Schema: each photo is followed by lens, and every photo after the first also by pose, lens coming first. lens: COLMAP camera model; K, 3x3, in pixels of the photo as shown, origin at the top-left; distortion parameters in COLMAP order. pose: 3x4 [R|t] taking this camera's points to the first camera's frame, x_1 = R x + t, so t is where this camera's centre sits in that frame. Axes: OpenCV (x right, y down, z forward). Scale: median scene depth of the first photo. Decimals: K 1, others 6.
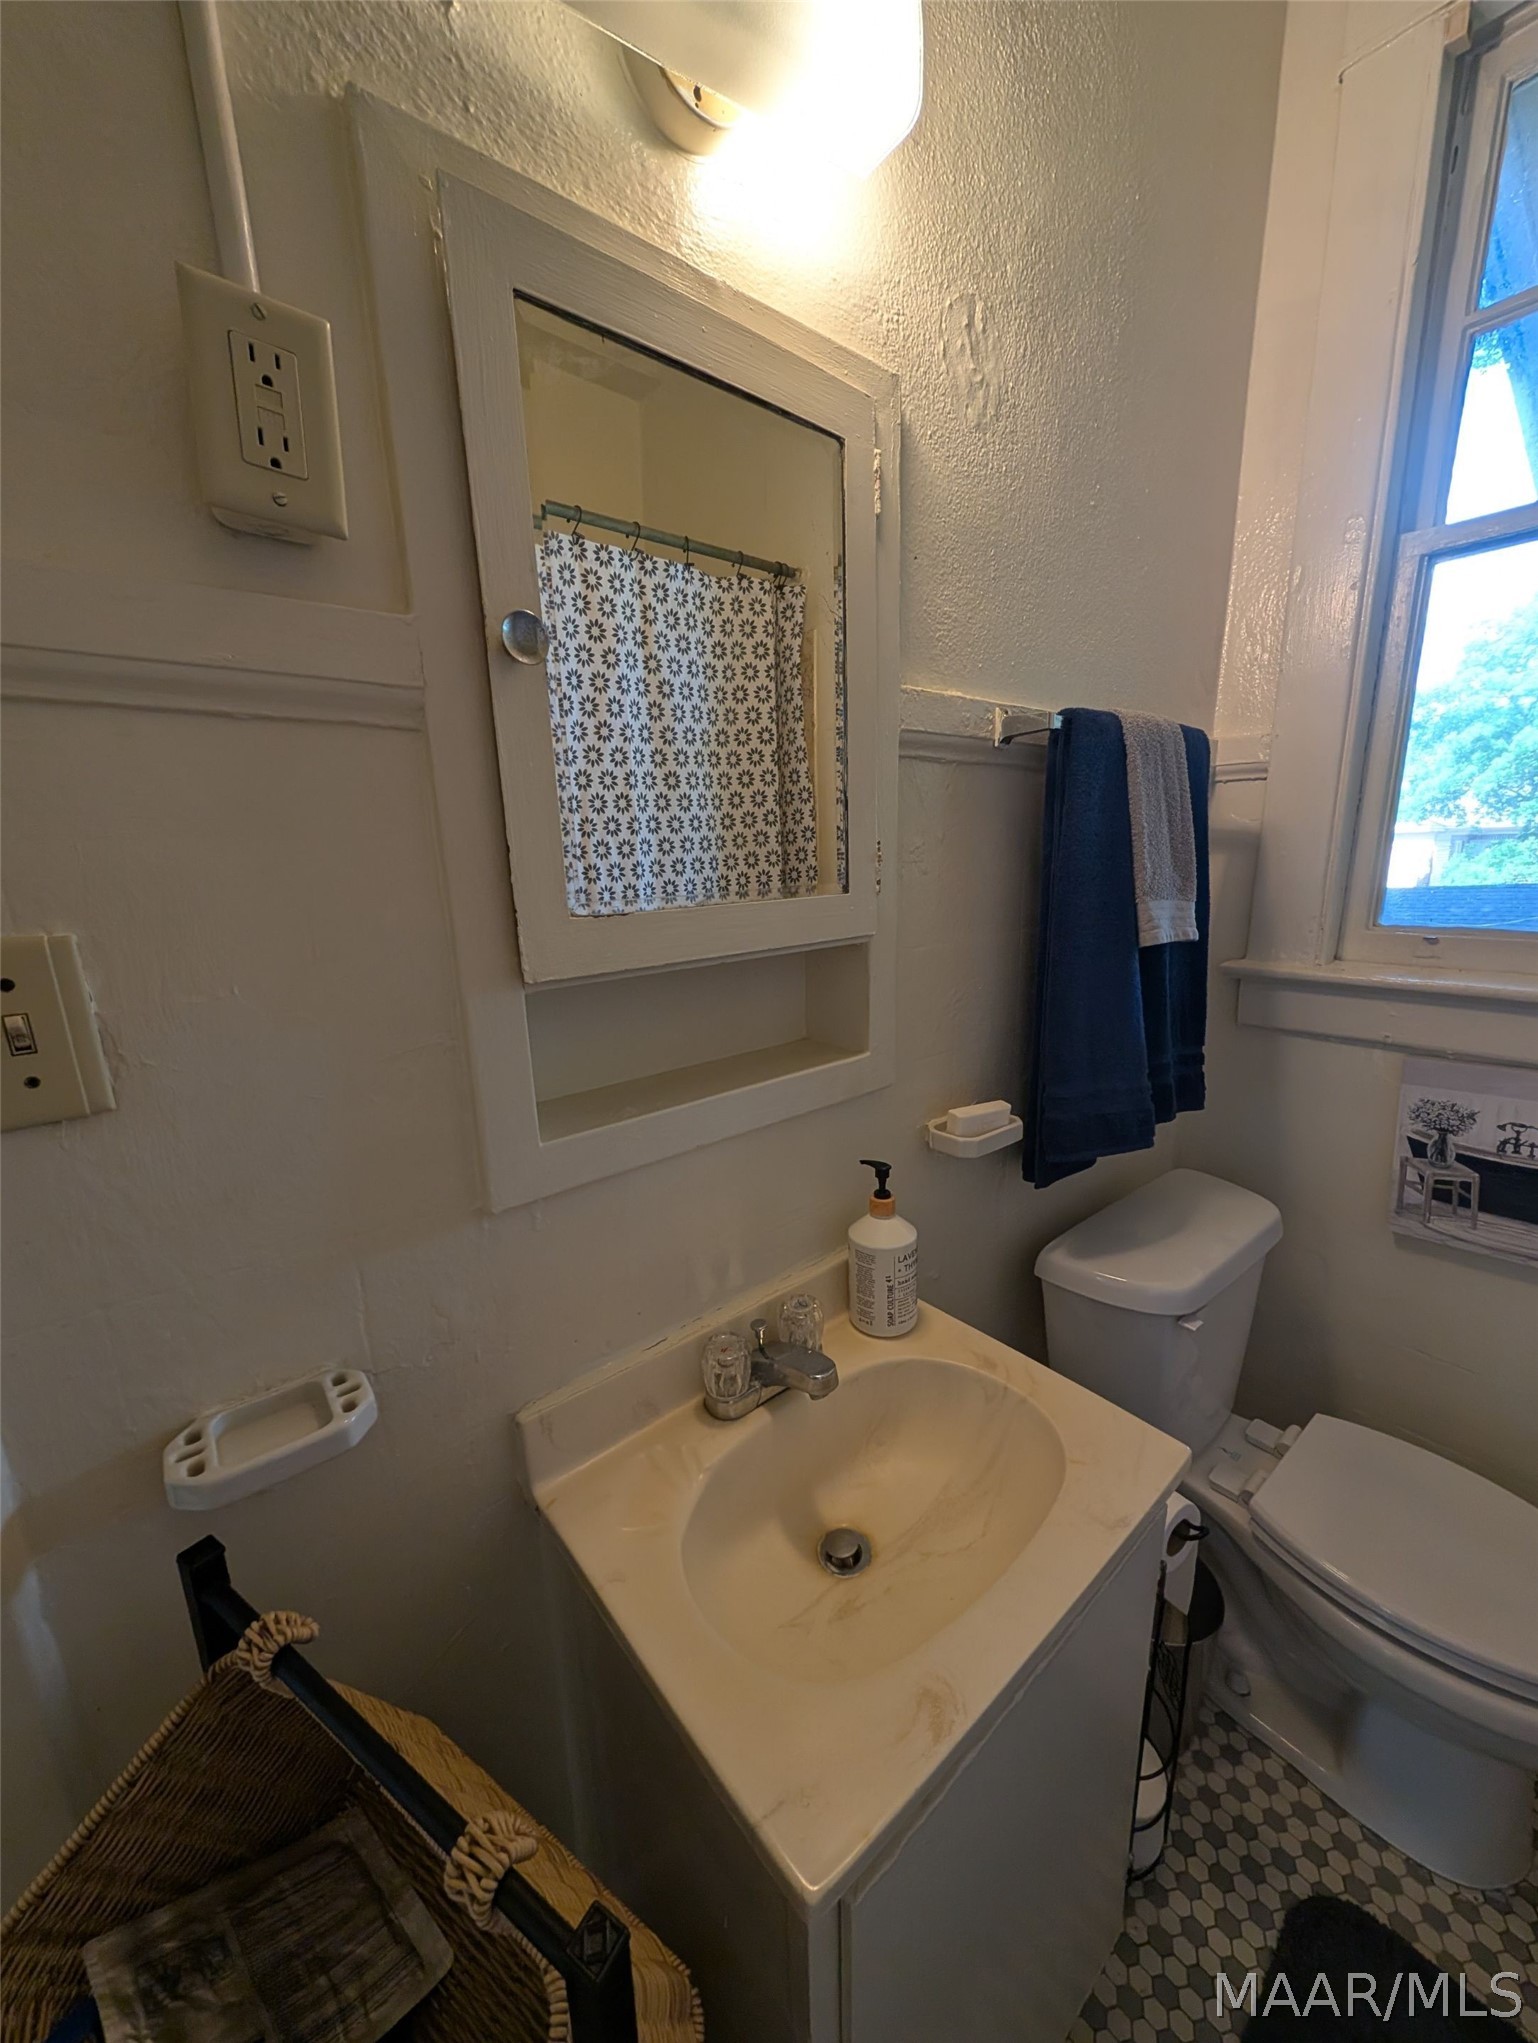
lens RADIAL K [[773.6, 0, 778.5], [0, 773.6, 1022.6], [0, 0, 1]] dist [0.000280, 0.000187]
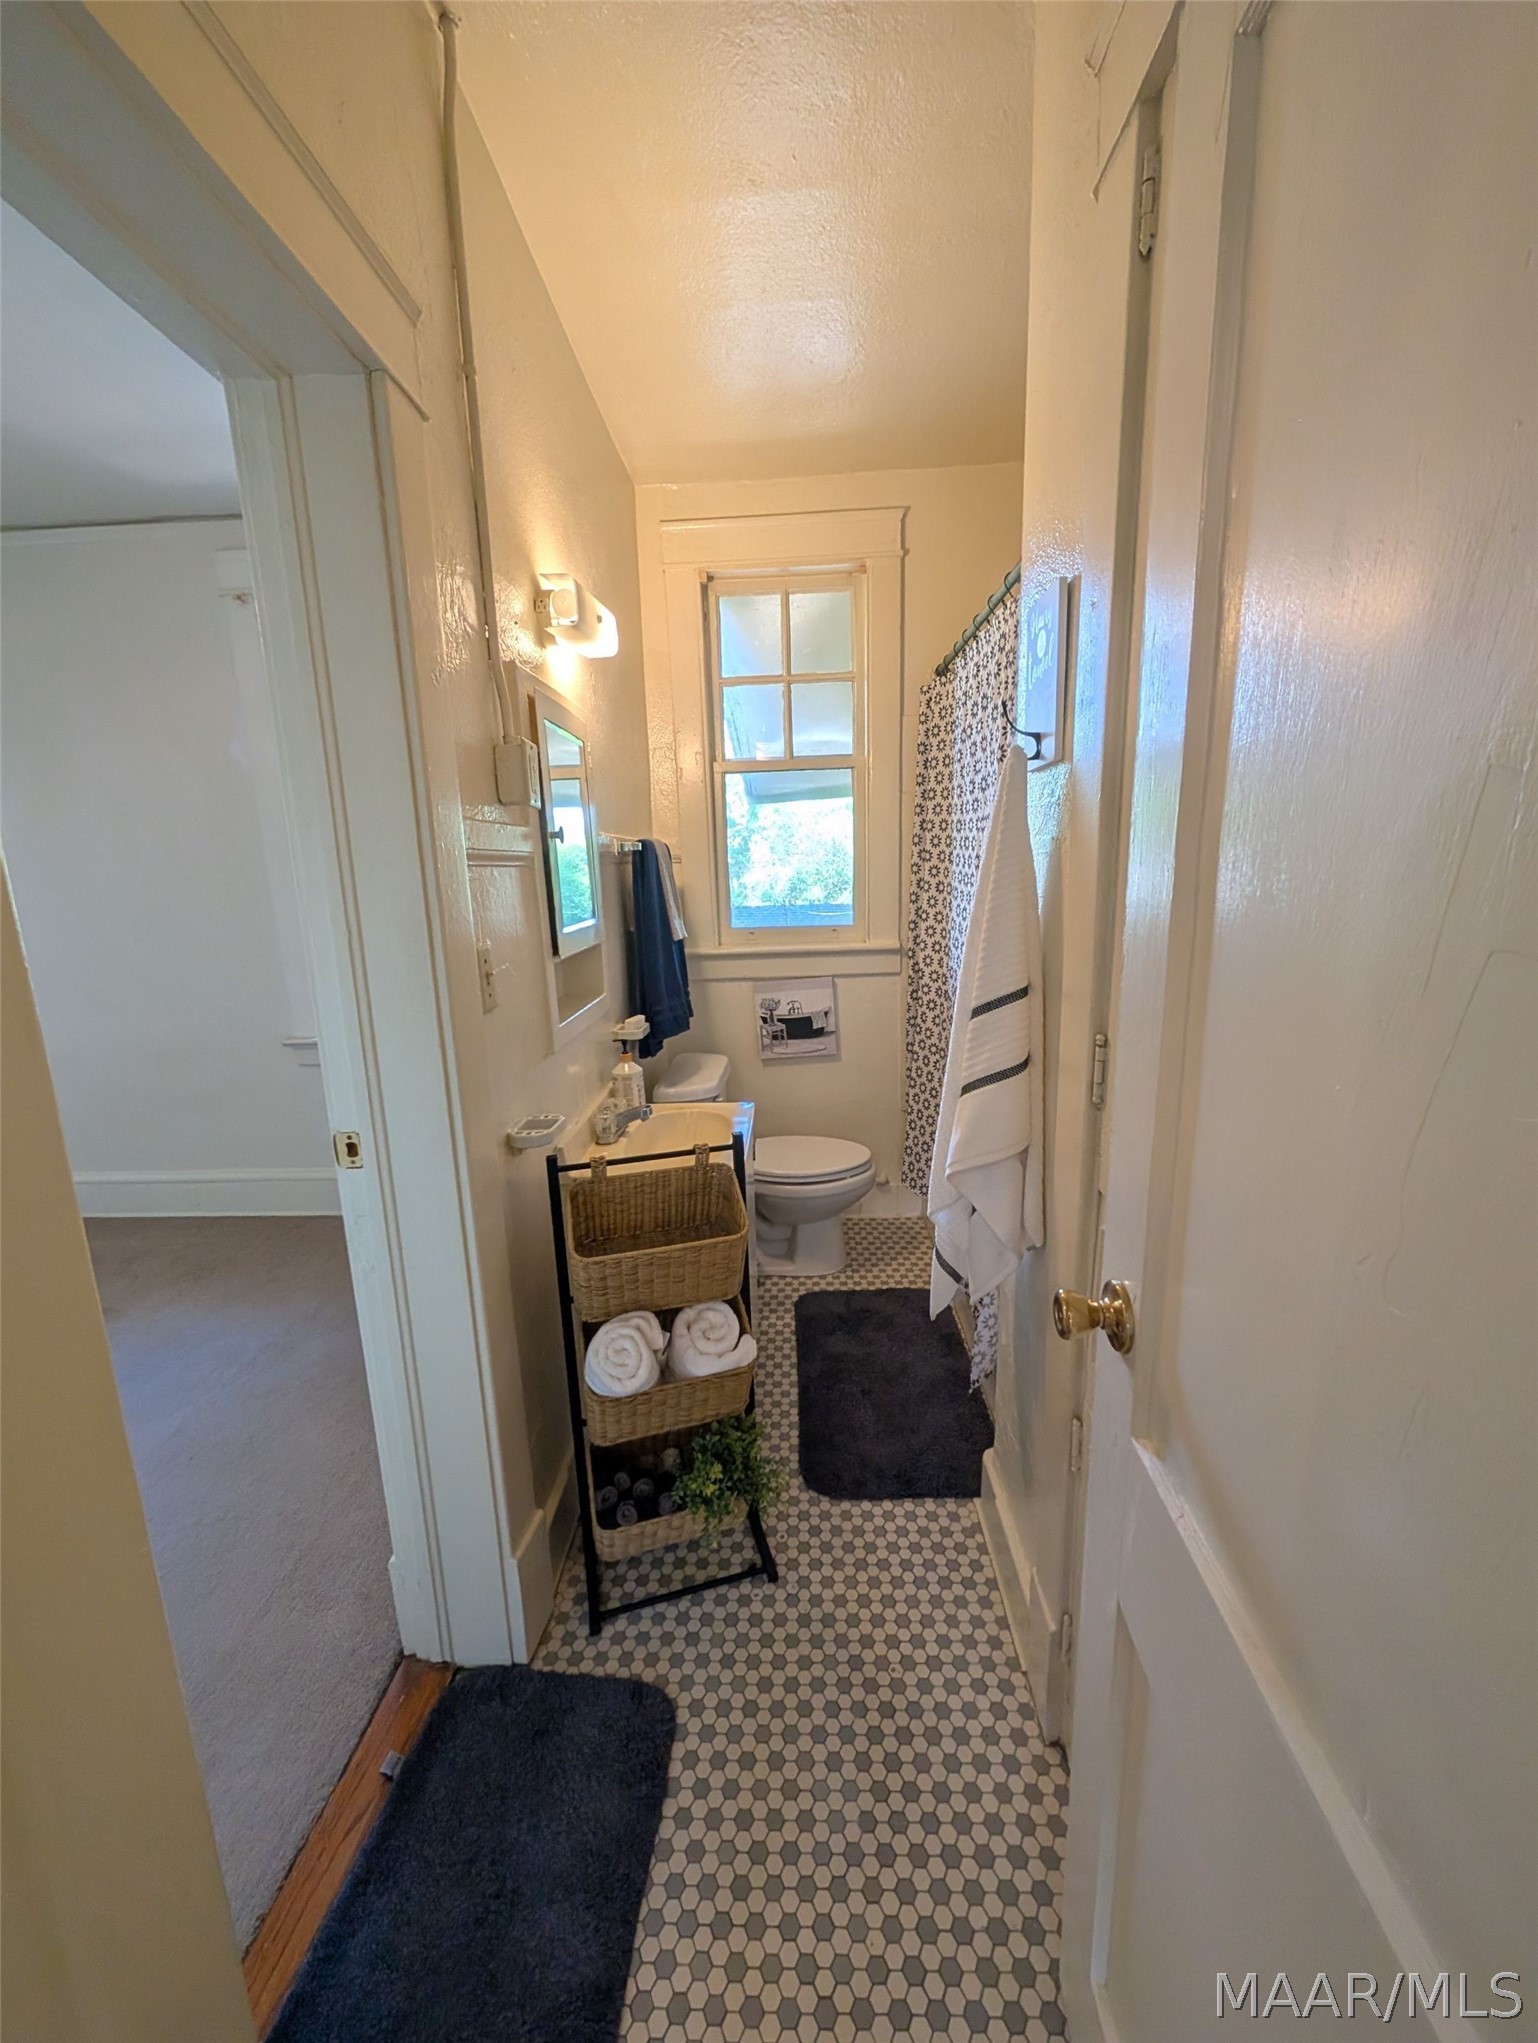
lens RADIAL K [[773.6, 0, 778.5], [0, 773.6, 1022.6], [0, 0, 1]] dist [0.000280, 0.000187]
pose [[0.665406, -0.149394, 0.731380, -0.952413], [0.179729, 0.983010, 0.037276, 0.098909], [-0.724522, 0.106647, 0.680951, -0.693889]]
